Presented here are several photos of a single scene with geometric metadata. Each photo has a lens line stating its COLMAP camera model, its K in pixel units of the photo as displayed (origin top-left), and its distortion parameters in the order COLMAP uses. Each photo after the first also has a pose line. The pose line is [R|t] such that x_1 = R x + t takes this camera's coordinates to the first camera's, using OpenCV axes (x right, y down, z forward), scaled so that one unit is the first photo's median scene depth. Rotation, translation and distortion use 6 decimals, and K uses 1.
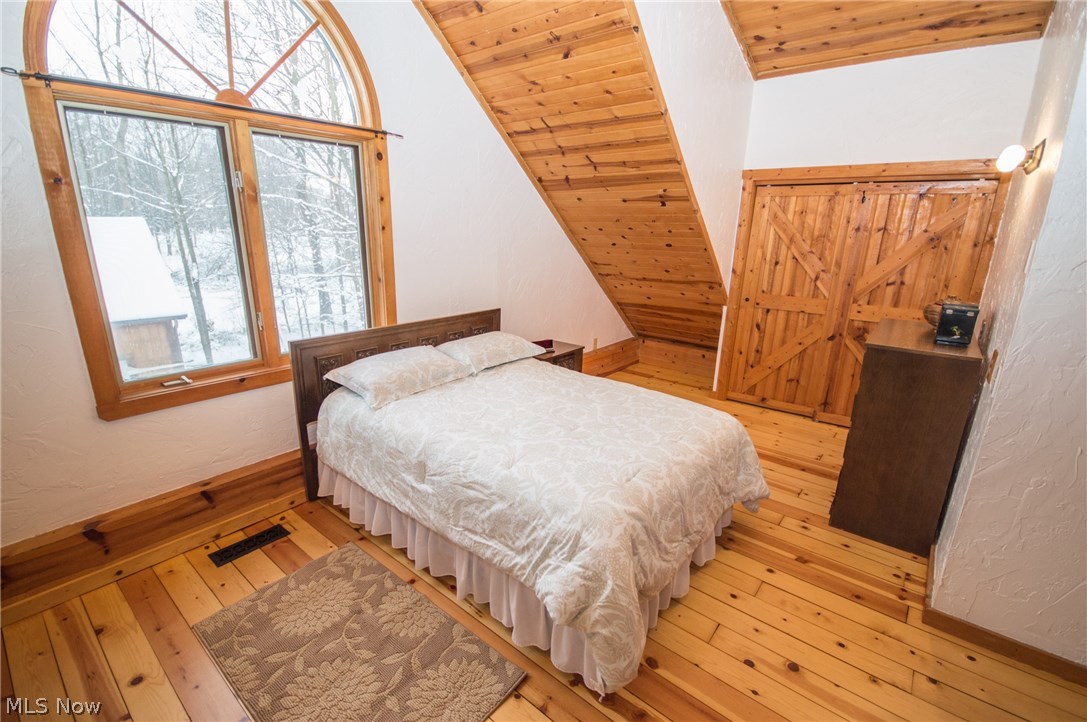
lens RADIAL K [[484.7, 0, 550.4], [0, 484.7, 363.6], [0, 0, 1]] dist [0.008872, -0.010348]
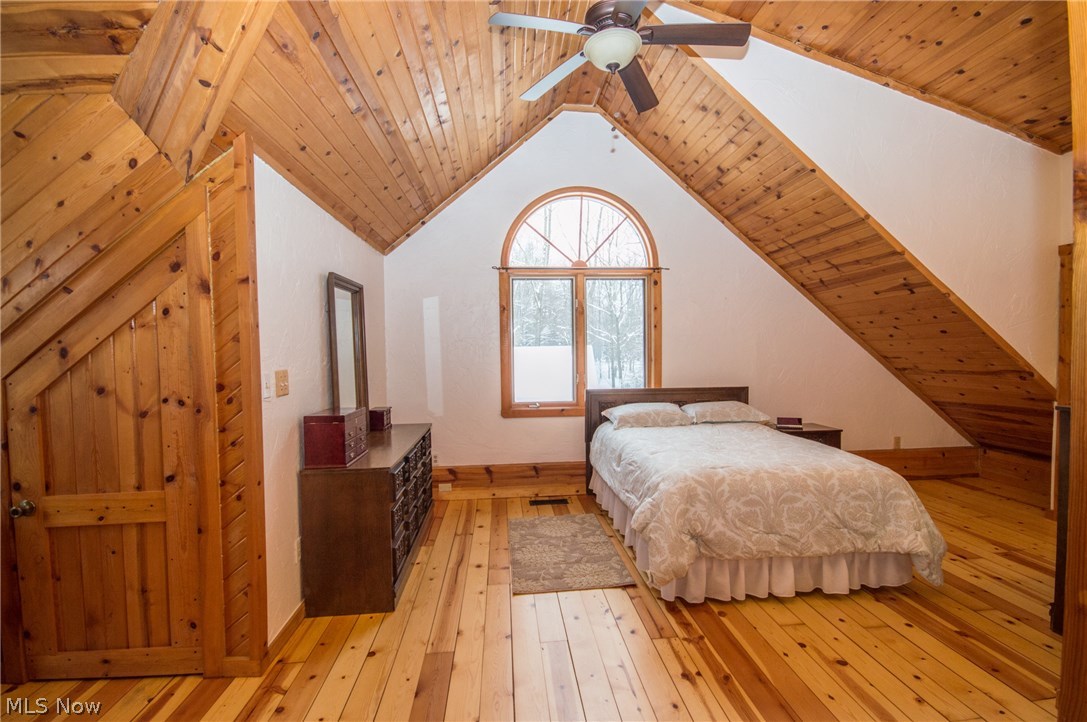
lens RADIAL K [[484.7, 0, 546.1], [0, 484.7, 360.3], [0, 0, 1]] dist [0.008872, -0.010348]
pose [[0.699416, -0.012746, -0.714601, 0.519949], [-0.172033, 0.967442, -0.185634, 0.172256], [0.693701, 0.252770, 0.674452, -0.252780]]
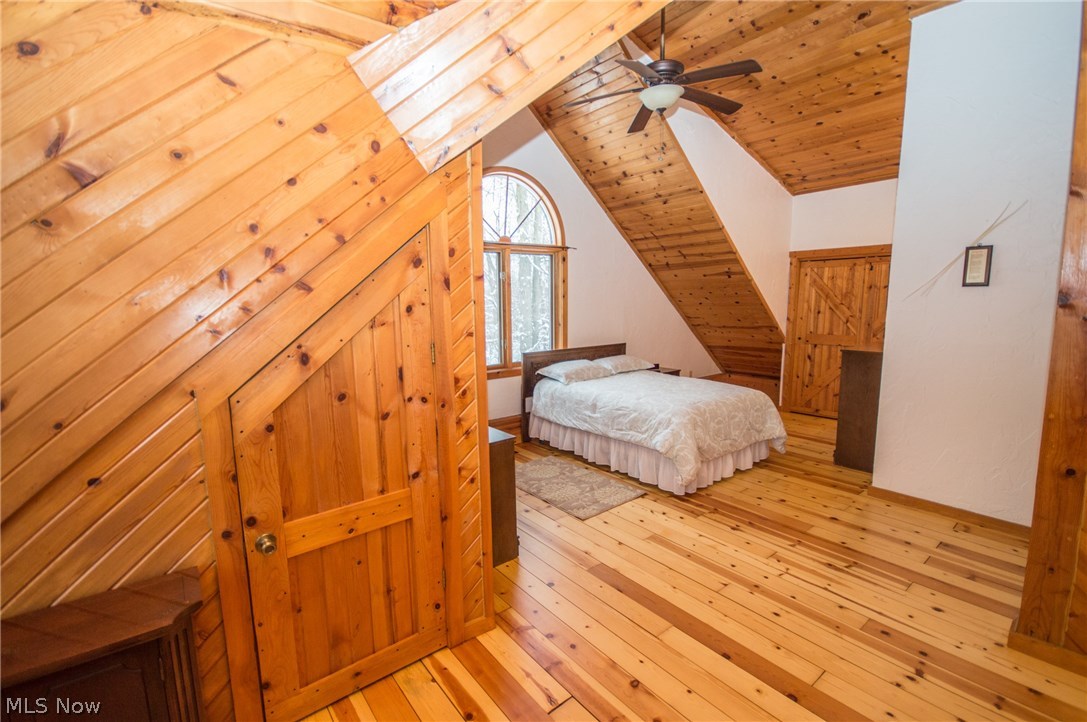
lens RADIAL K [[484.7, 0, 551.5], [0, 484.7, 360.1], [0, 0, 1]] dist [0.008872, -0.010348]
pose [[0.977018, -0.006272, -0.213064, -0.000037], [-0.025473, 0.988968, -0.145922, 0.230989], [0.211629, 0.147996, 0.966080, -0.759207]]
